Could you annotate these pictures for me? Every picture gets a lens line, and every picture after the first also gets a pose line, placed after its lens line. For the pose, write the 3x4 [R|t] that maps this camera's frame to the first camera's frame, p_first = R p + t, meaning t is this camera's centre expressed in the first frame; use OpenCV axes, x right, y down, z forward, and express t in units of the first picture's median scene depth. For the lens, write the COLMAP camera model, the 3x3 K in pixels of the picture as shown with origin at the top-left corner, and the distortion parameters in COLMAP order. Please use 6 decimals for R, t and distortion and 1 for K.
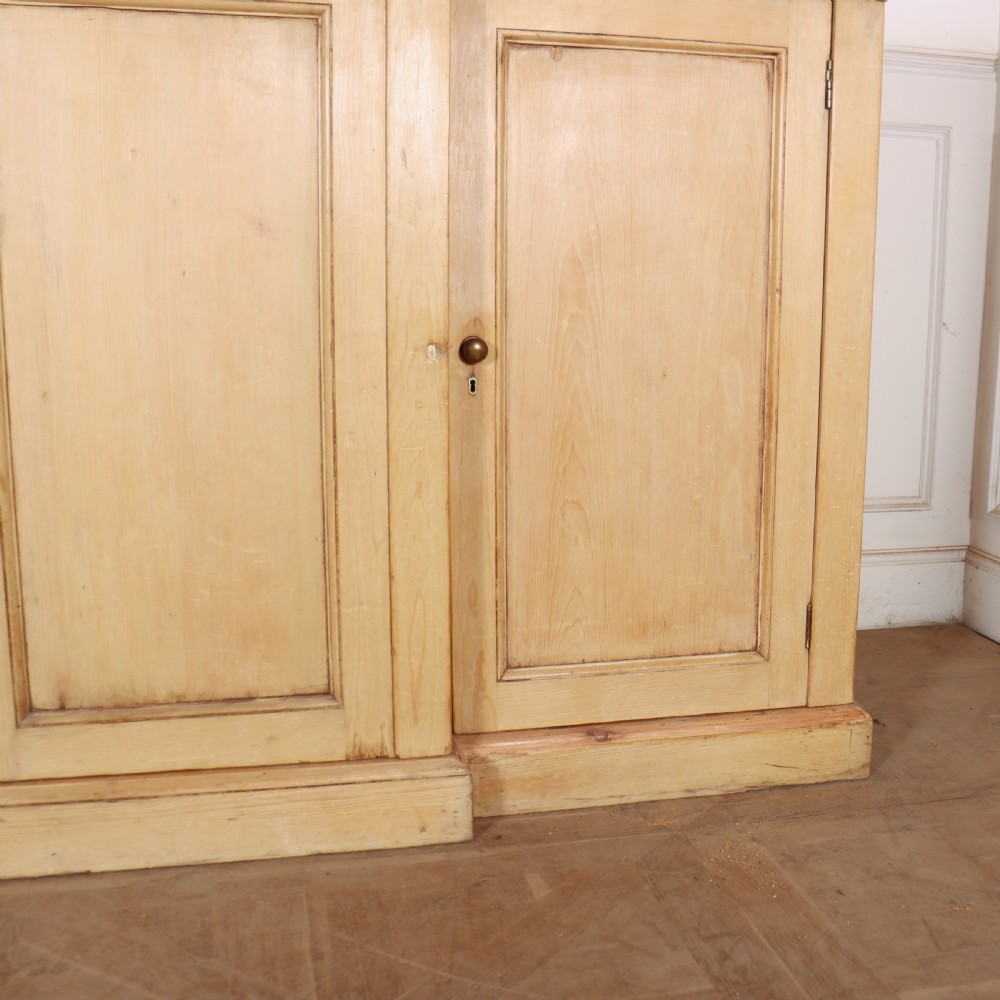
lens RADIAL K [[1468.1, 0, 664.0], [0, 1468.1, 537.5], [0, 0, 1]] dist [-0.141372, 0.000000]
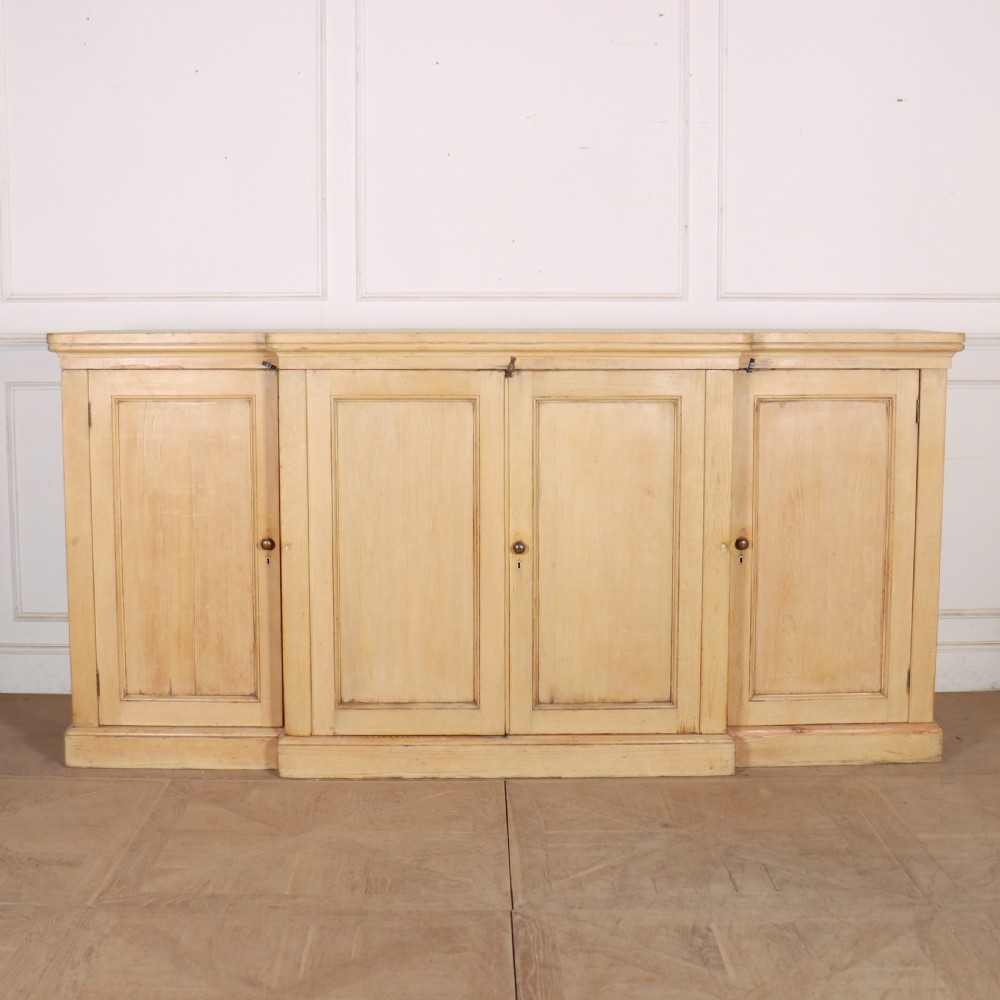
lens RADIAL K [[1468.1, 0, 512.8], [0, 1468.1, 578.0], [0, 0, 1]] dist [-0.141372, 0.000000]
pose [[0.962426, 0.020421, -0.270774, 0.132397], [-0.027973, 0.999319, -0.024061, -0.017887], [0.270098, 0.030731, 0.962342, -1.188500]]
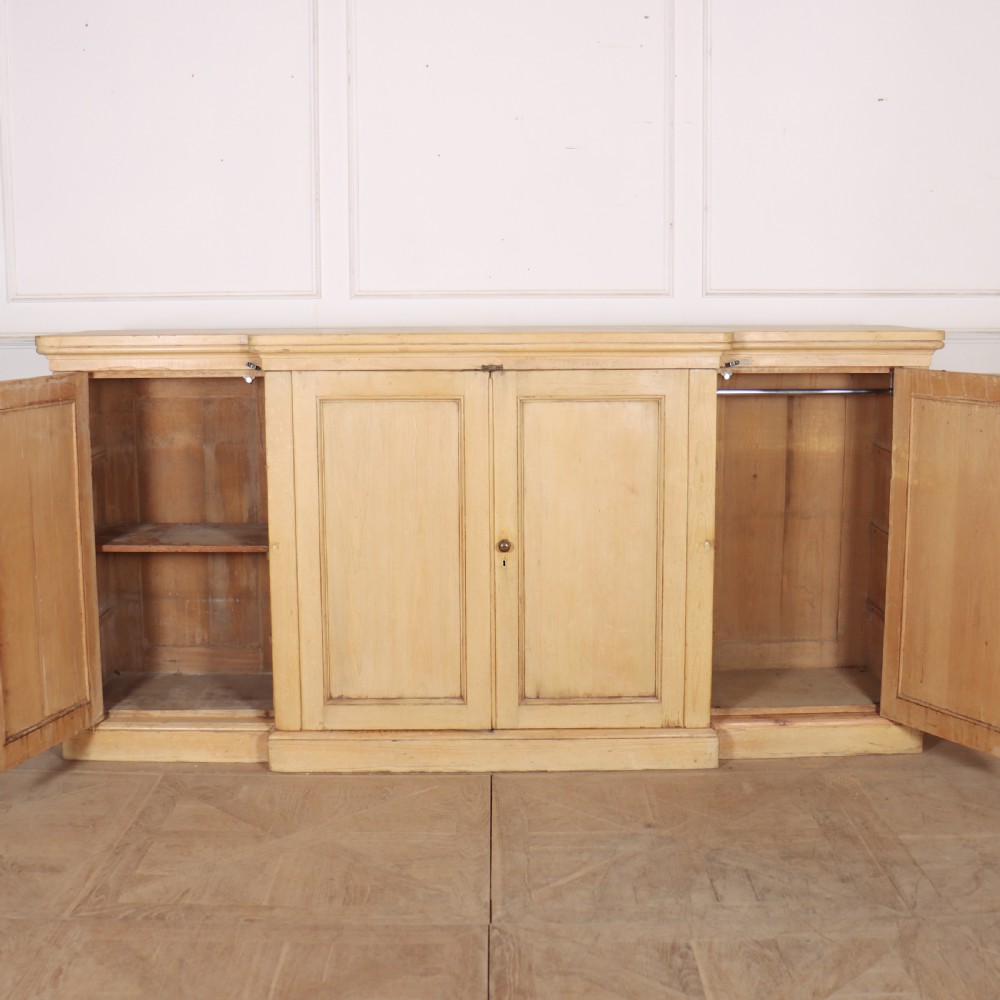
lens RADIAL K [[1312.8, 0, 520.3], [0, 1312.8, 551.1], [0, 0, 1]] dist [-0.129129, 0.000000]
pose [[0.960961, 0.021320, -0.275862, 0.116608], [-0.025355, 0.999617, -0.011066, -0.086274], [0.275520, 0.017629, 0.961134, -0.976904]]
